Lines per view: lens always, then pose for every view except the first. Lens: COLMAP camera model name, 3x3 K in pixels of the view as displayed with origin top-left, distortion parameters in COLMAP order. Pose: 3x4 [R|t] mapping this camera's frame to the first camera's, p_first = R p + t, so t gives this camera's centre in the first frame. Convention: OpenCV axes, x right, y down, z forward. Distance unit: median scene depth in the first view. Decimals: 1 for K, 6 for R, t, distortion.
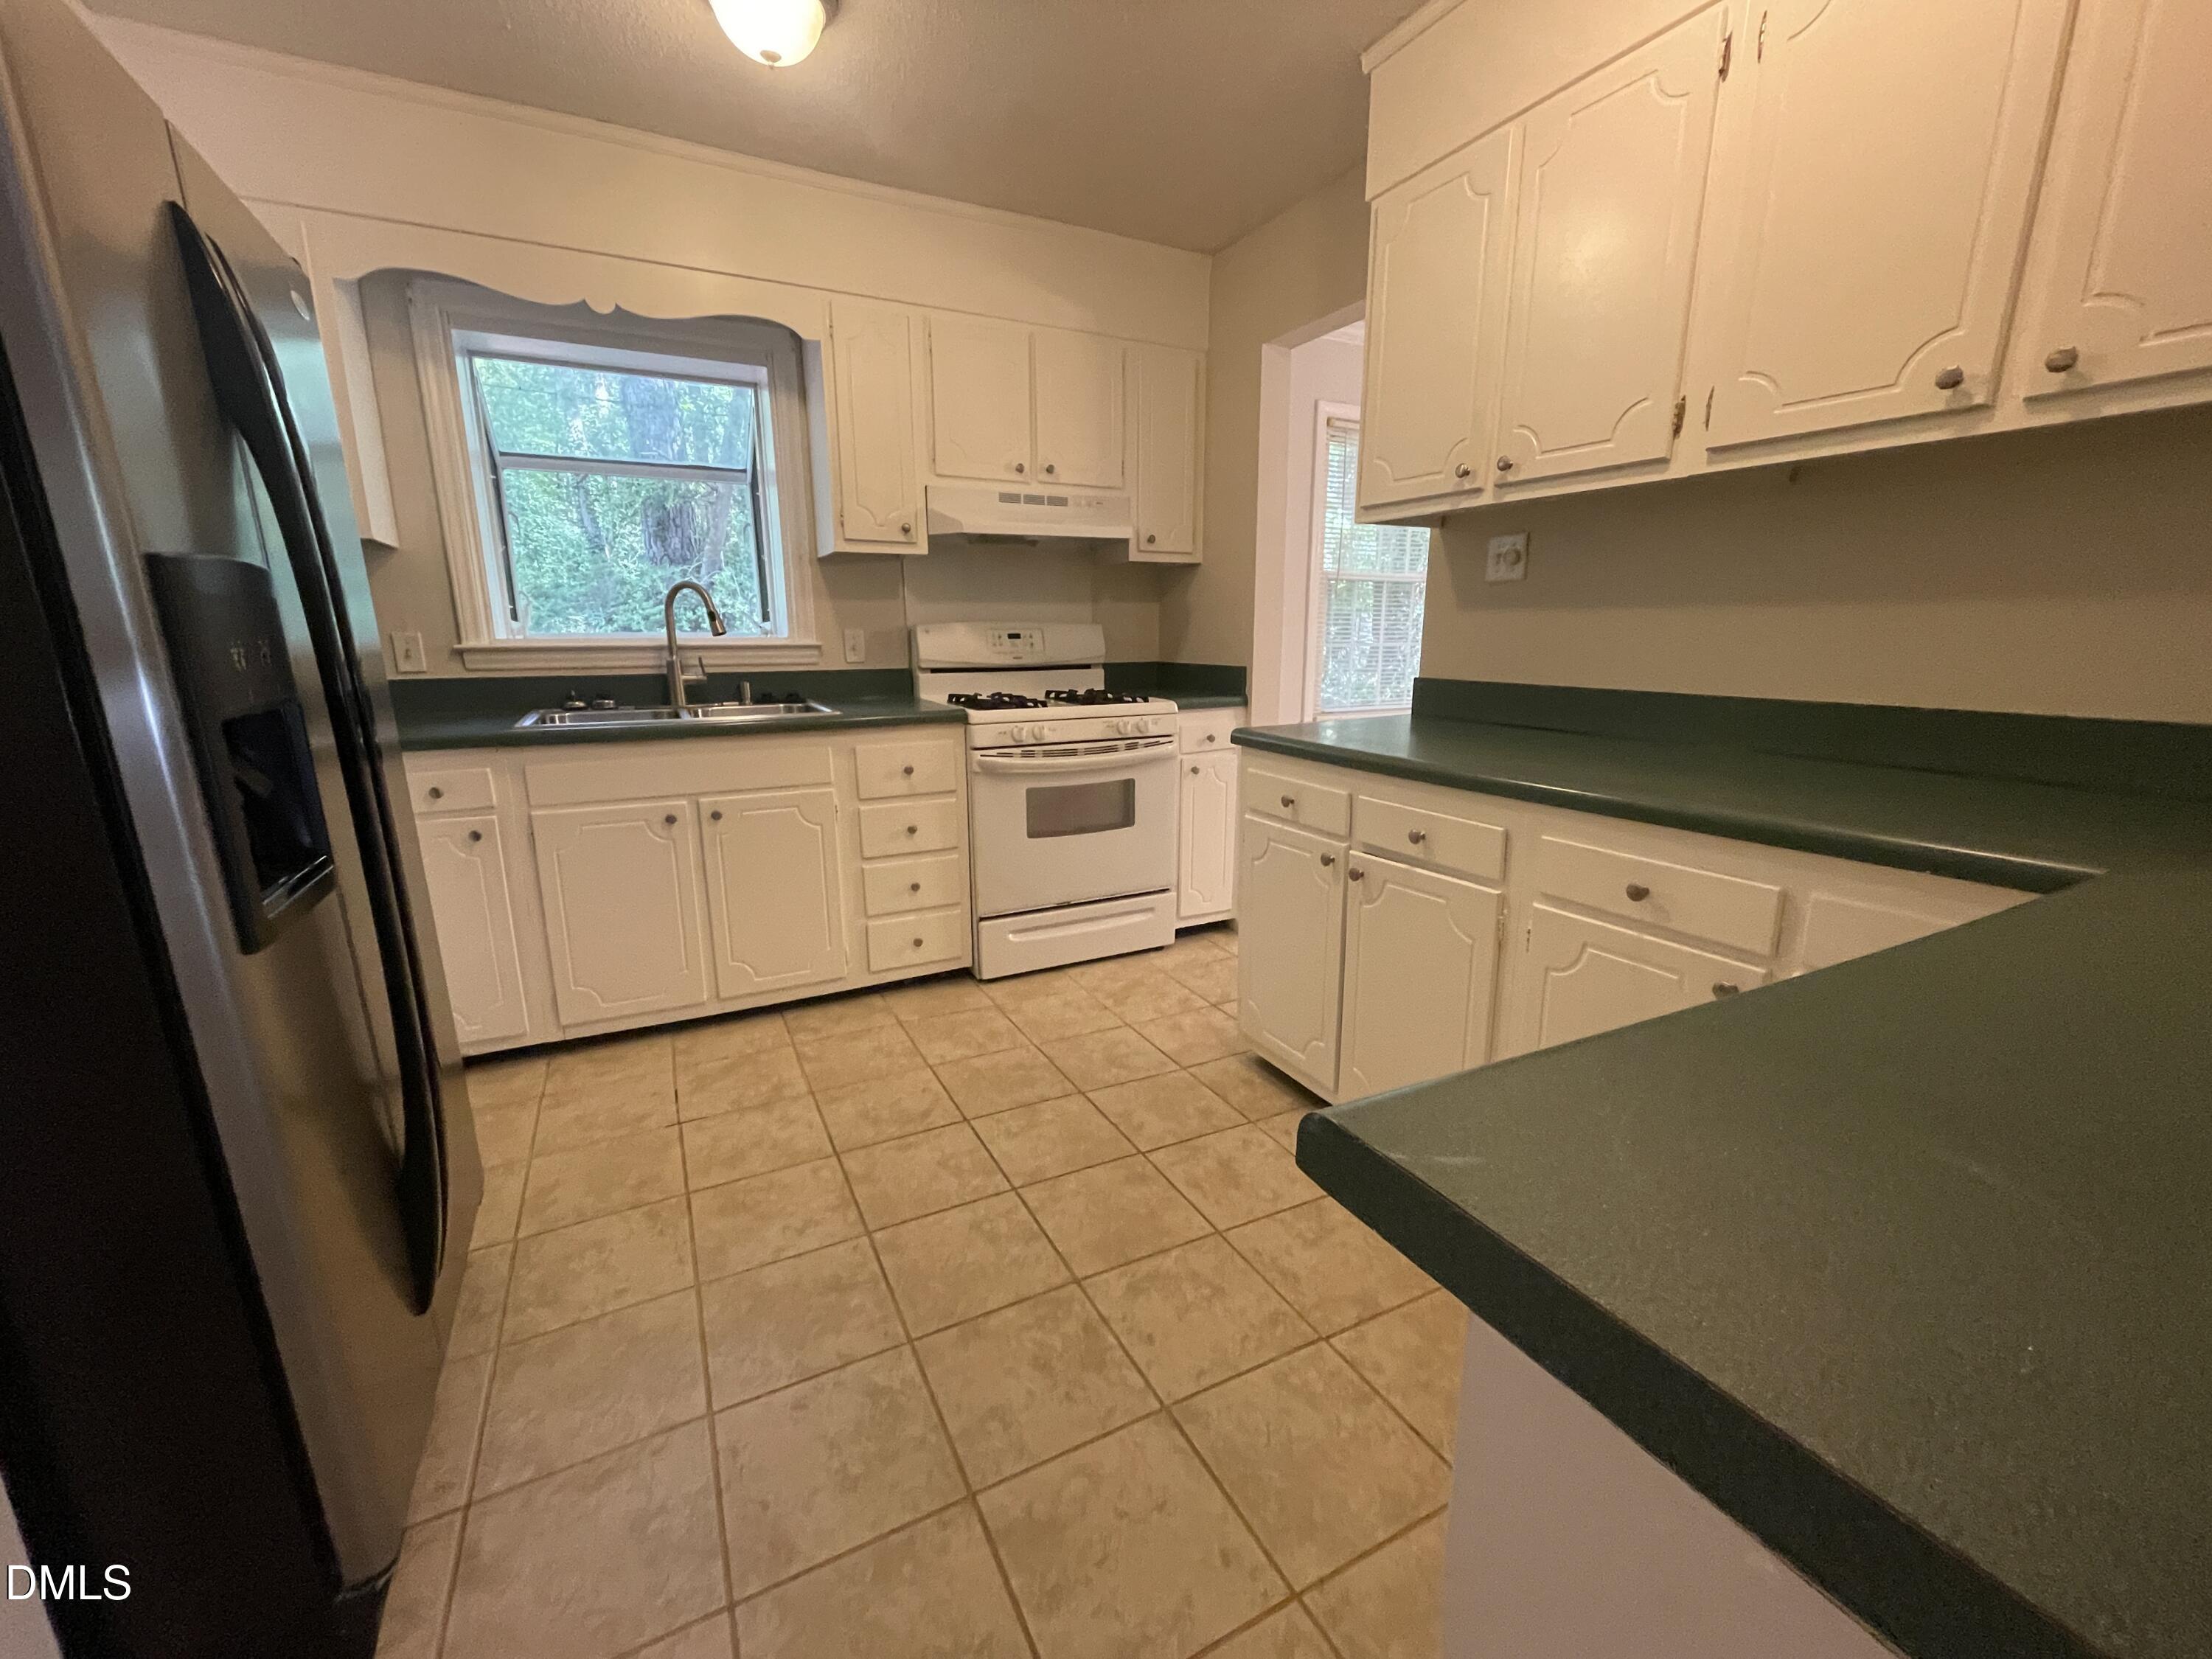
lens RADIAL K [[894.5, 0, 1101.6], [0, 894.5, 829.9], [0, 0, 1]] dist [0.000687, 0.000005]
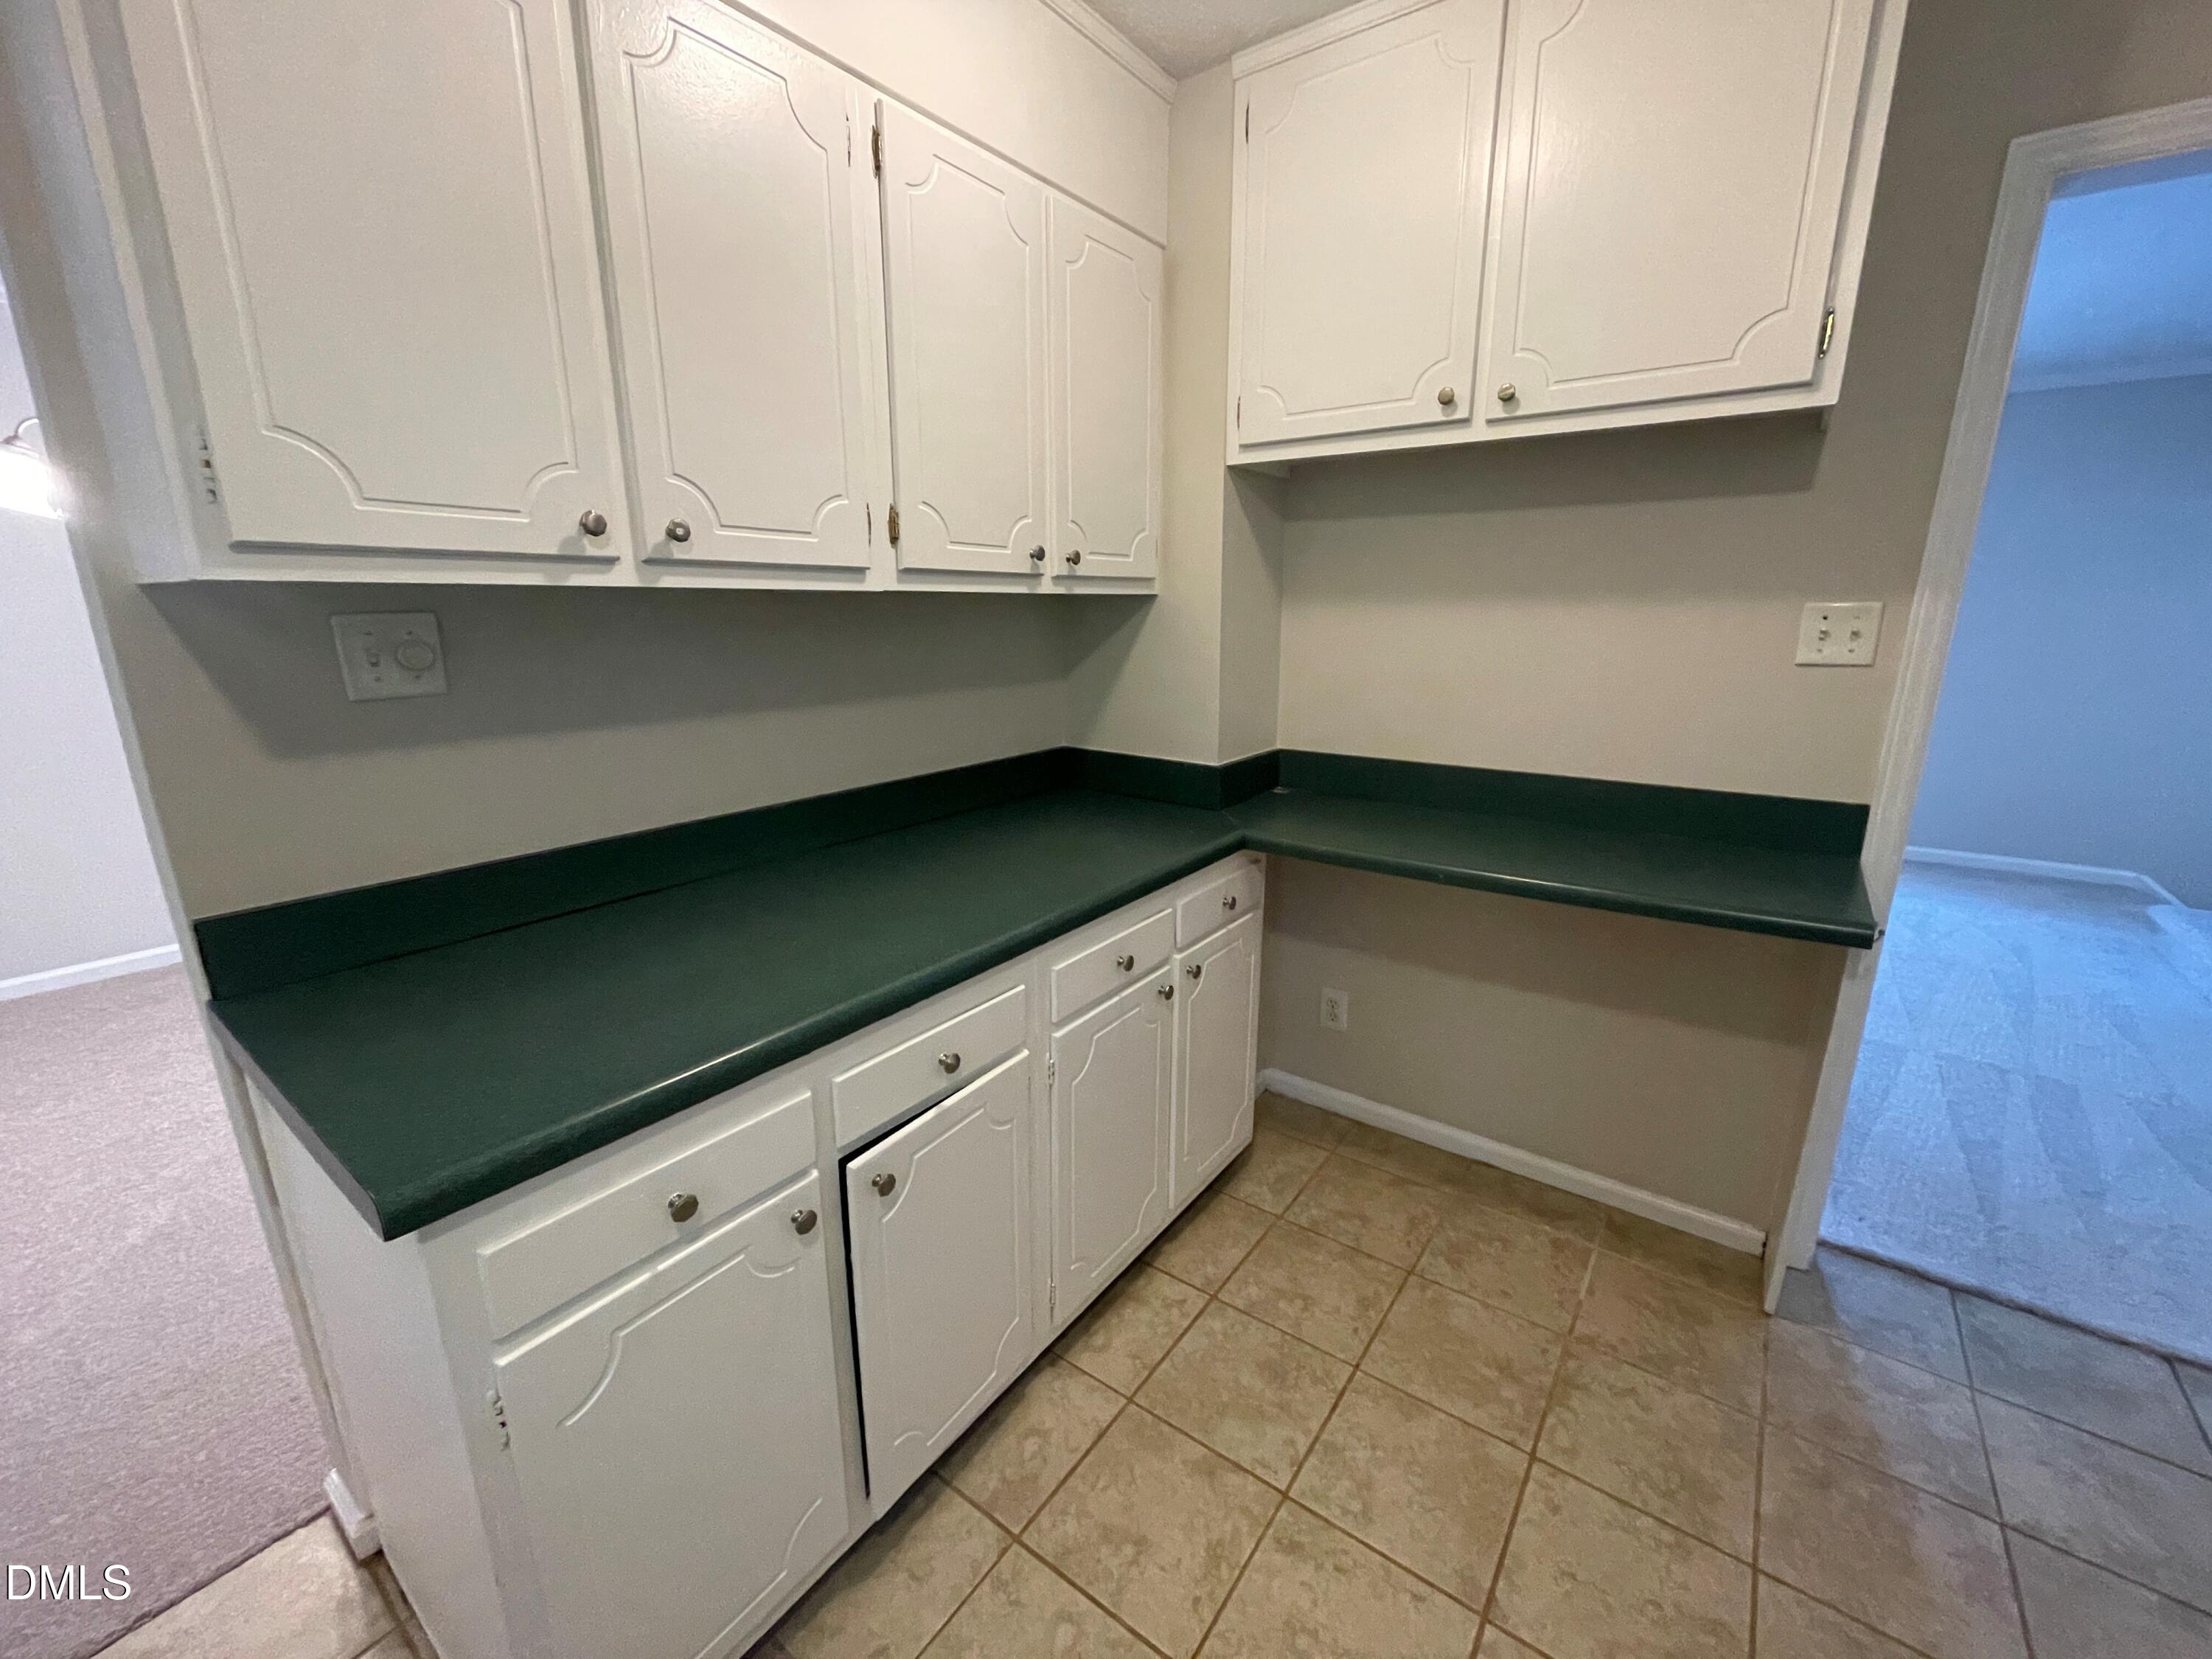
lens RADIAL K [[894.4, 0, 1105.6], [0, 894.4, 834.3], [0, 0, 1]] dist [-0.003457, -0.000442]
pose [[-0.442147, -0.215452, 0.870682, -0.344428], [0.205827, 0.920445, 0.332288, -0.438963], [-0.873007, 0.326130, -0.362626, 1.263073]]
